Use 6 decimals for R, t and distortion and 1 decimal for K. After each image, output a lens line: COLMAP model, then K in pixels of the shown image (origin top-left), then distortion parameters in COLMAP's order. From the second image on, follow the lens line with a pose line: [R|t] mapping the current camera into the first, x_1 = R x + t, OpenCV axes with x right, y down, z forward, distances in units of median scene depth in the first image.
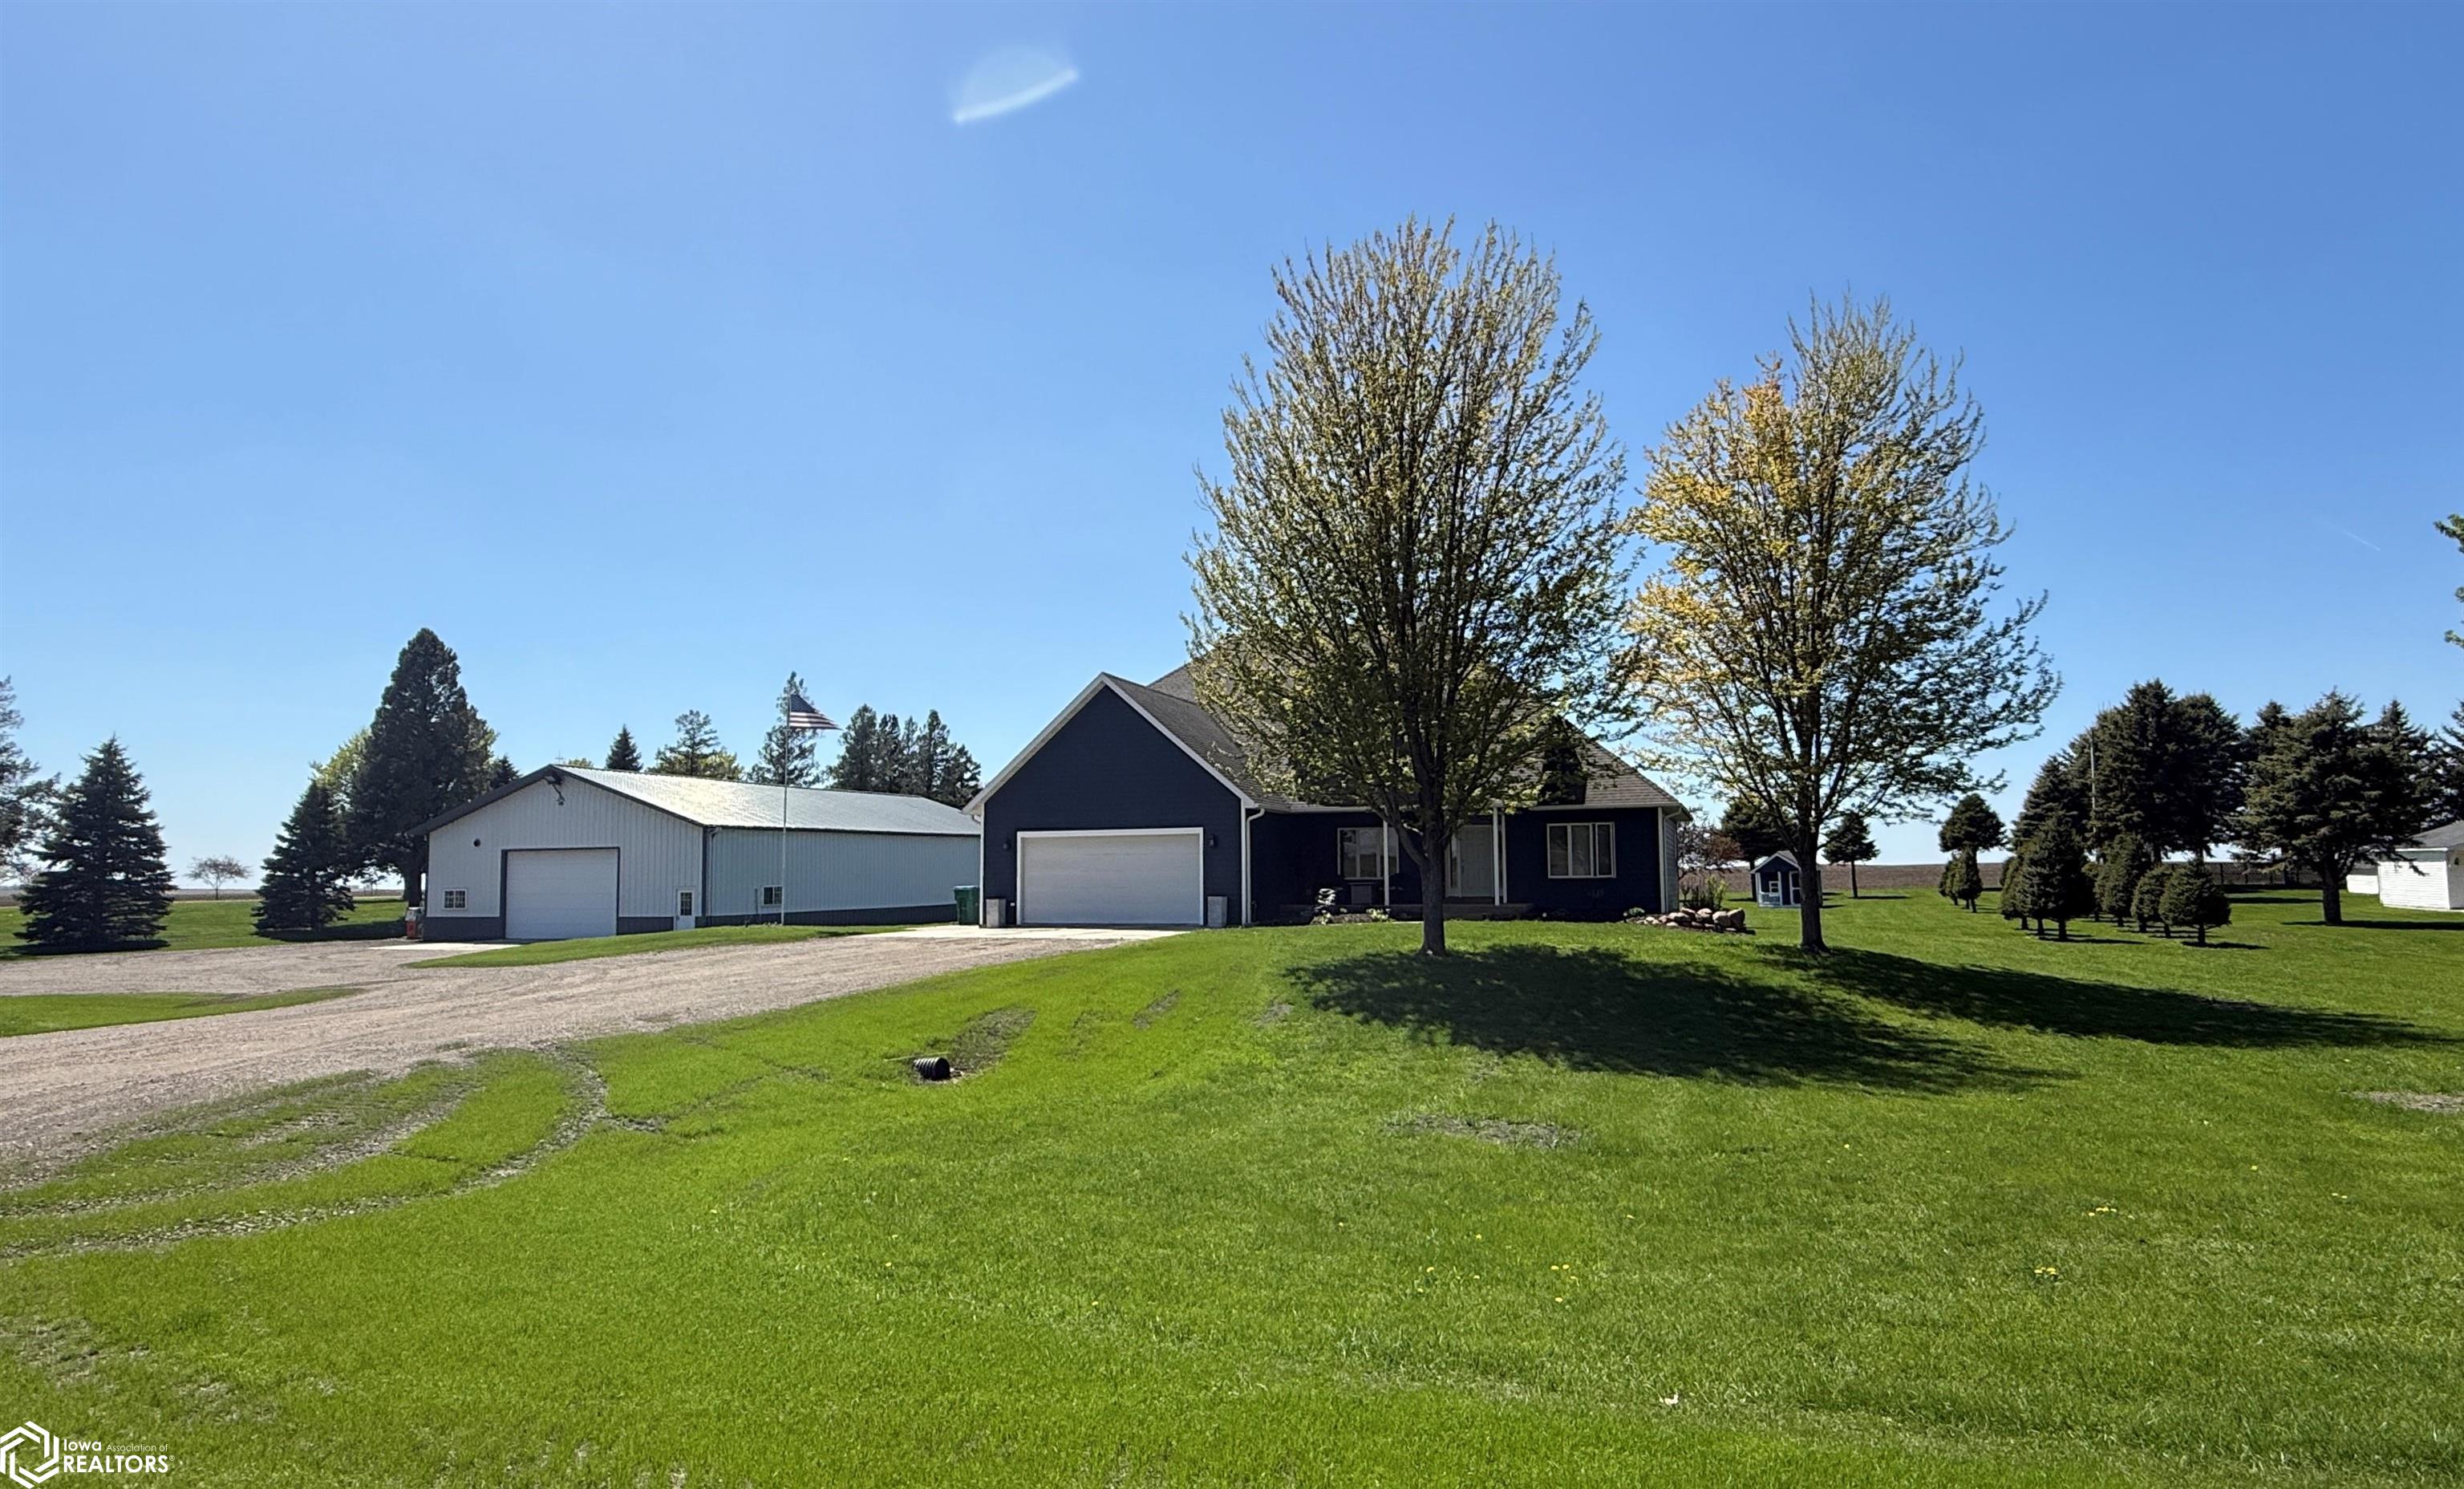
lens RADIAL K [[1417.2, 0, 1188.7], [0, 1417.2, 788.4], [0, 0, 1]] dist [-0.004302, -0.001162]
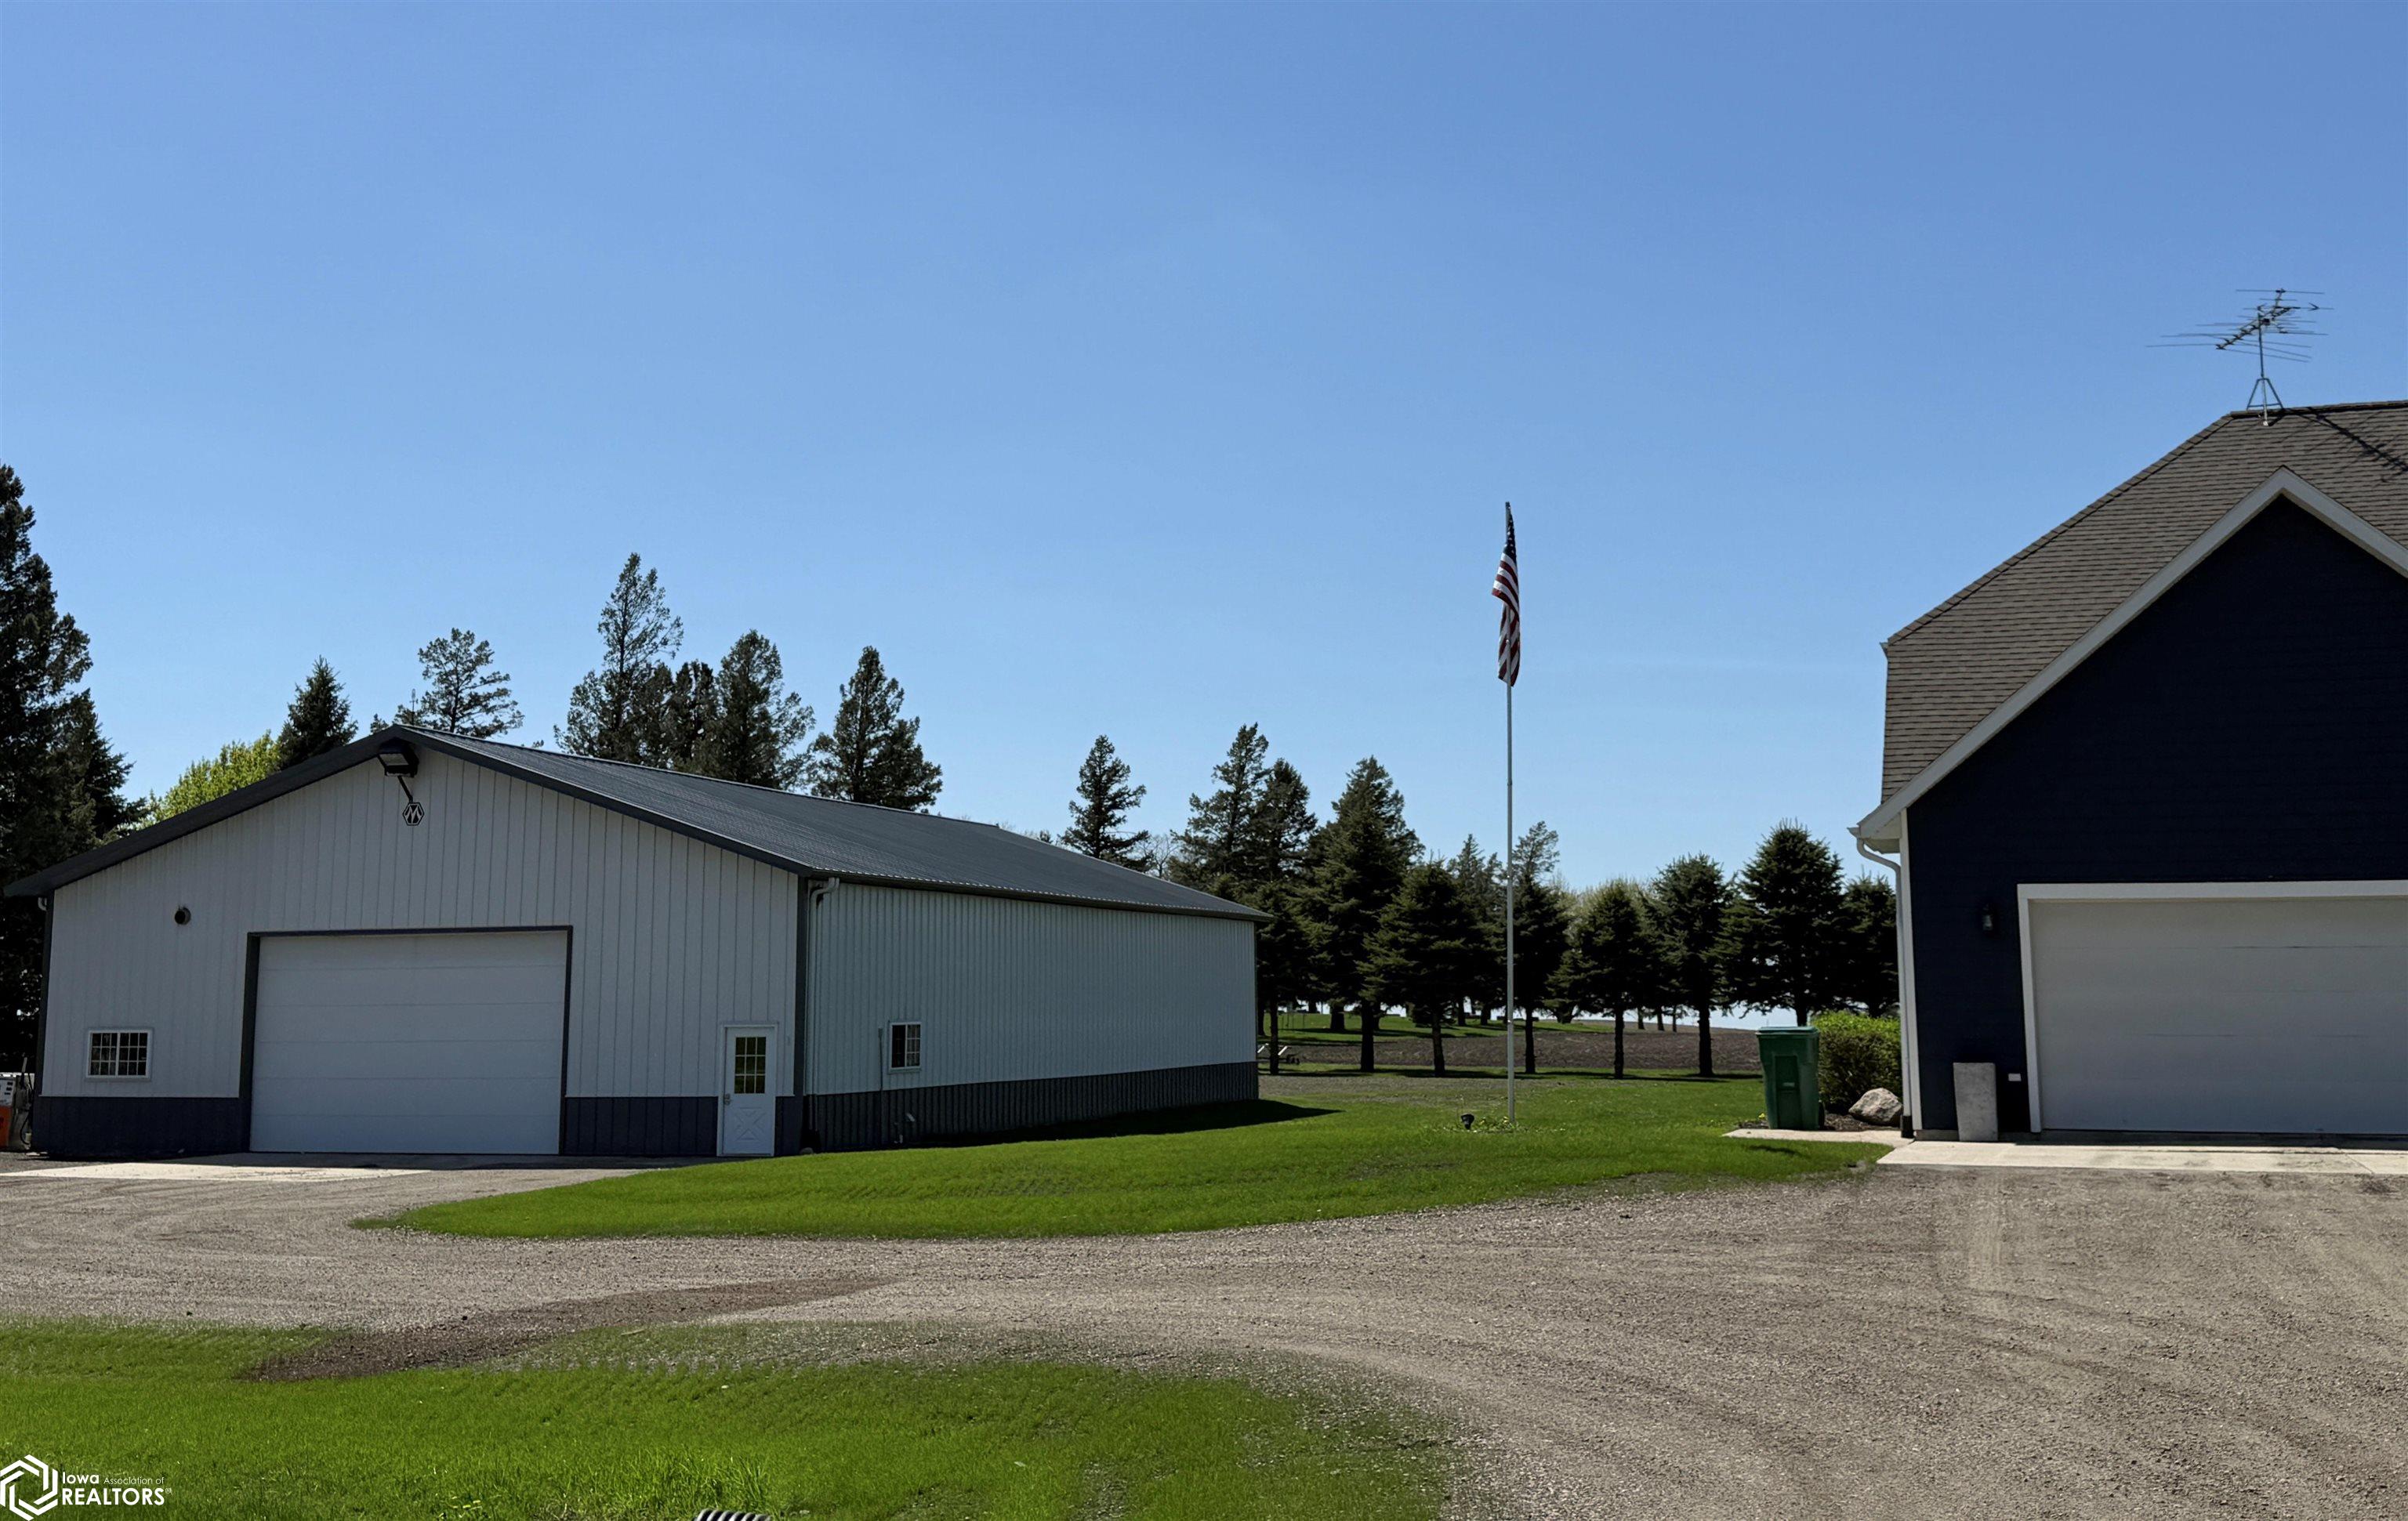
lens RADIAL K [[2757.2, 0, 1127.9], [0, 2757.2, 612.9], [0, 0, 1]] dist [0.048786, 0.000000]
pose [[0.999025, 0.014650, 0.041641, -0.412636], [-0.011173, 0.996525, -0.082540, 0.022752], [-0.042705, 0.081994, 0.995717, 0.271907]]
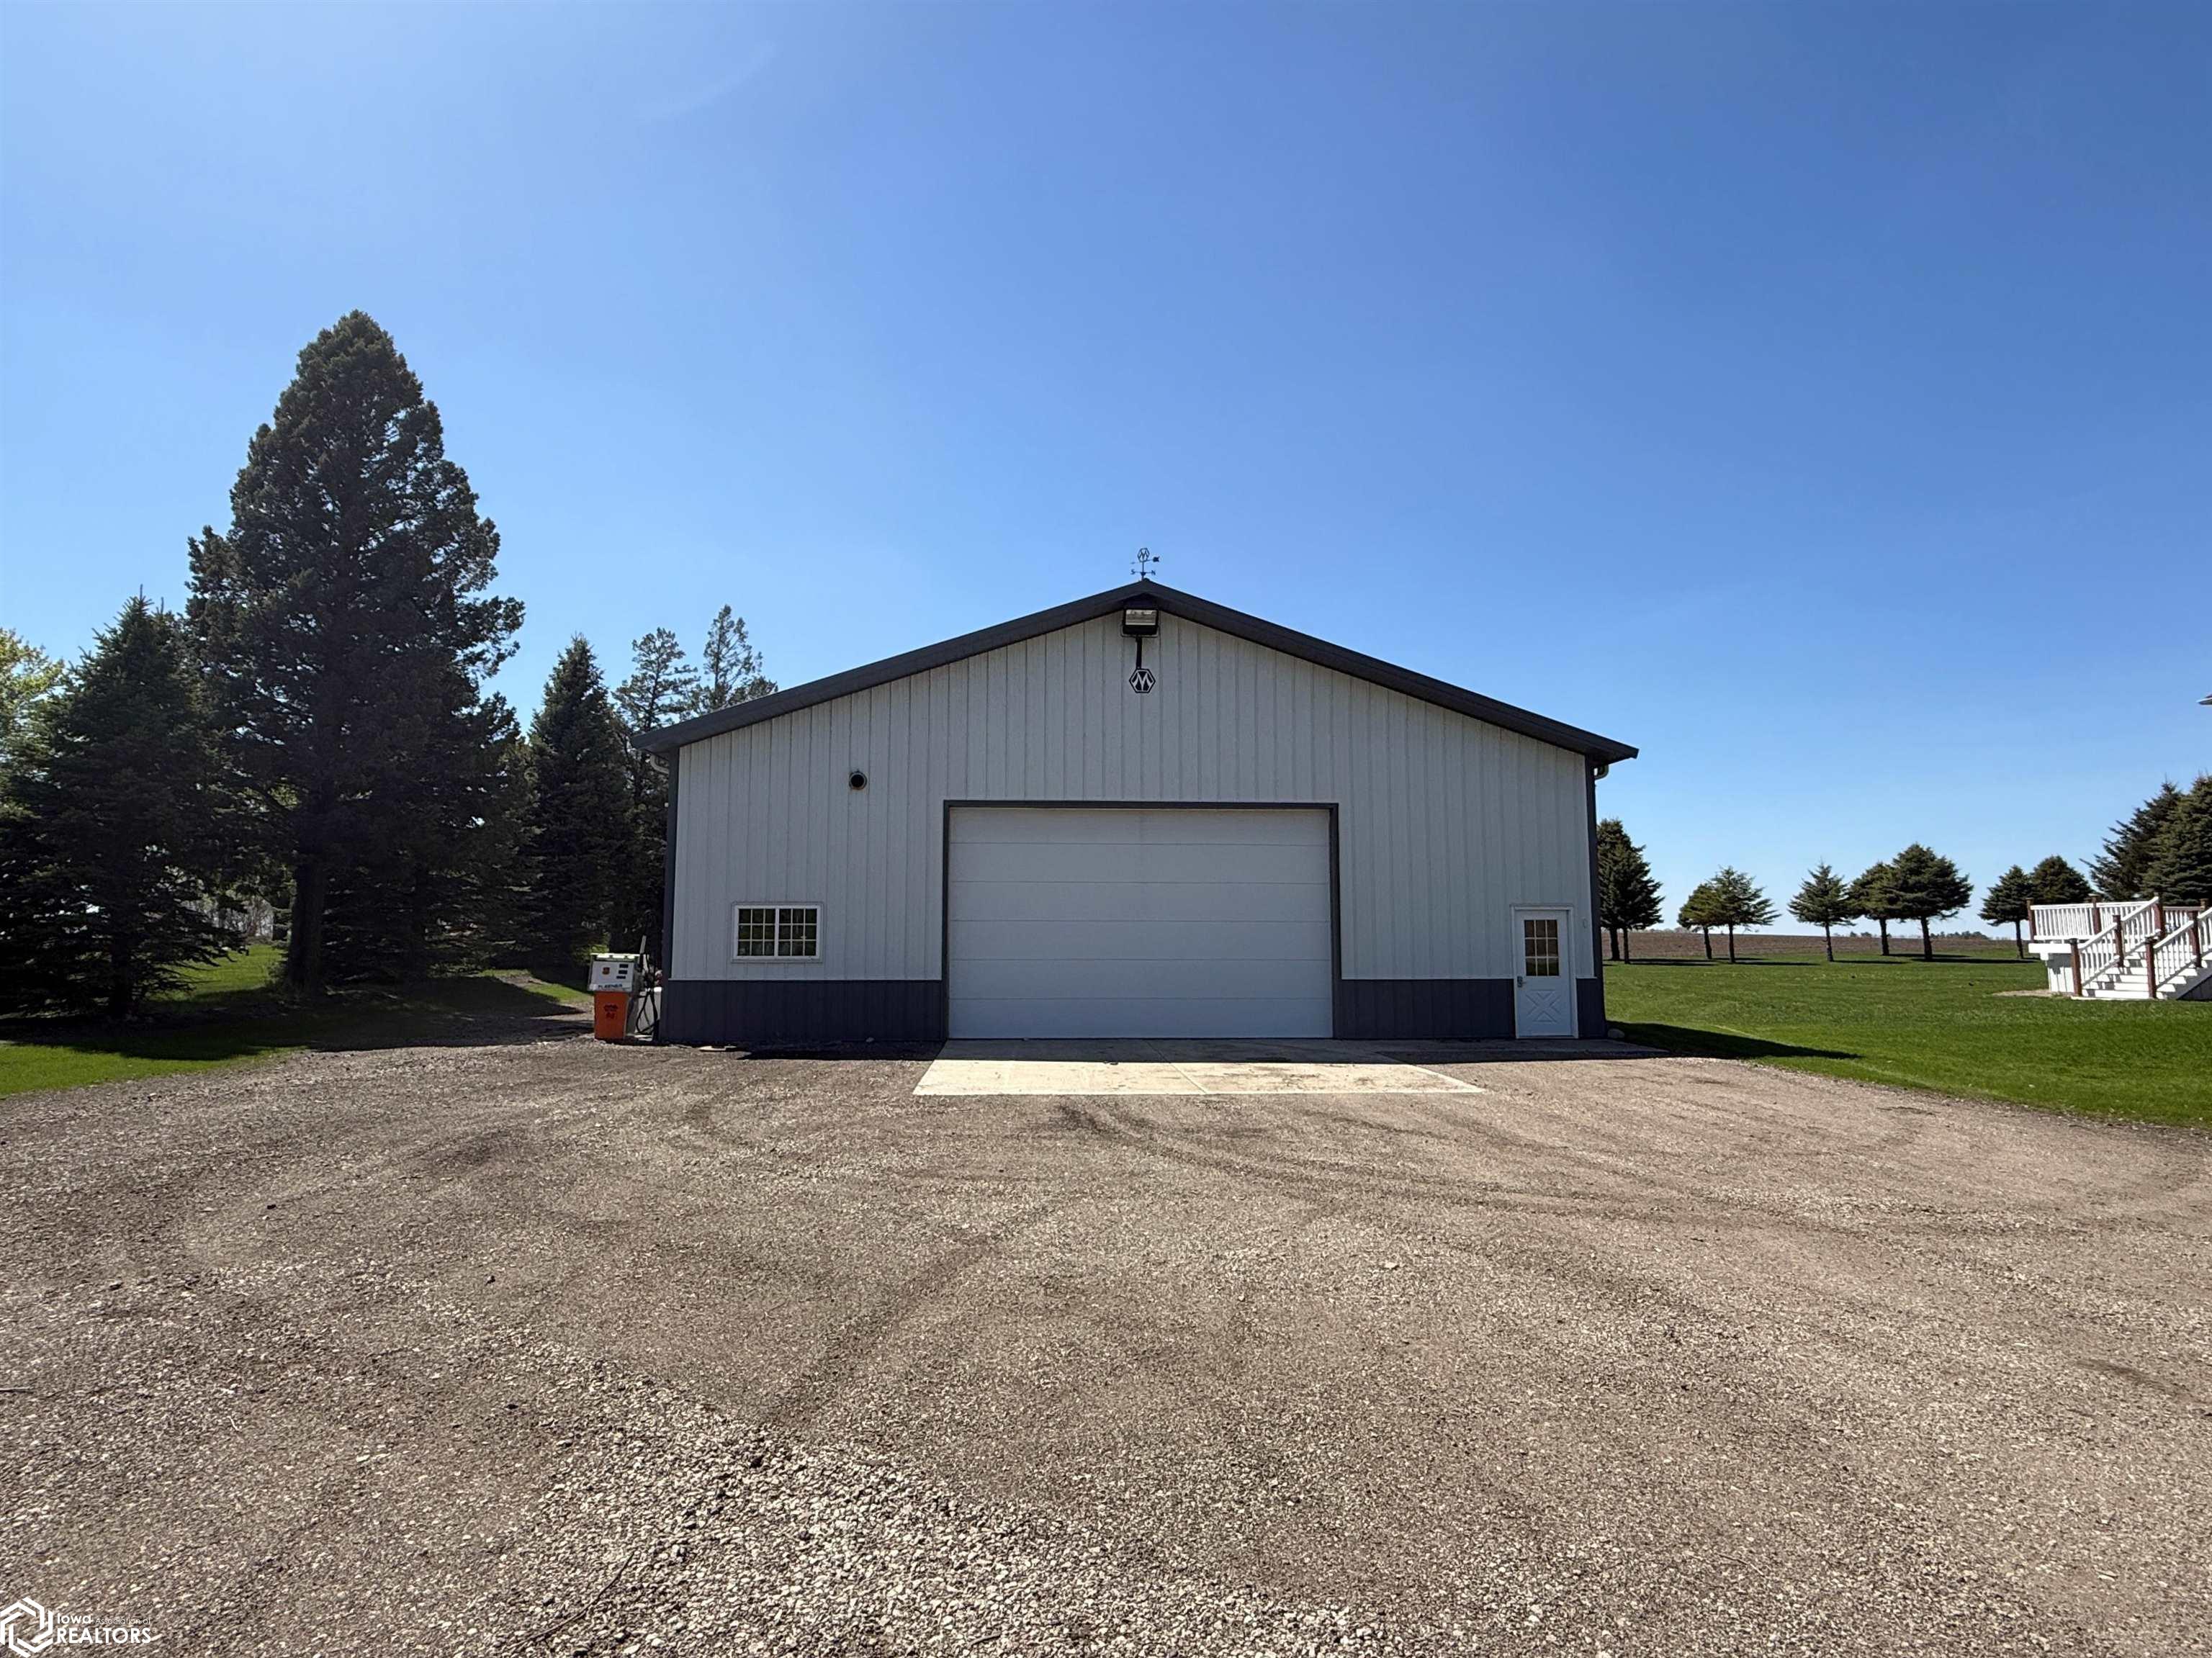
lens RADIAL K [[1233.8, 0, 1111.9], [0, 1233.8, 843.6], [0, 0, 1]] dist [0.007337, -0.000132]
pose [[0.915502, 0.046376, 0.399632, -0.899176], [-0.039039, 0.998887, -0.026483, 0.096604], [-0.400416, 0.008644, 0.916293, 1.064548]]
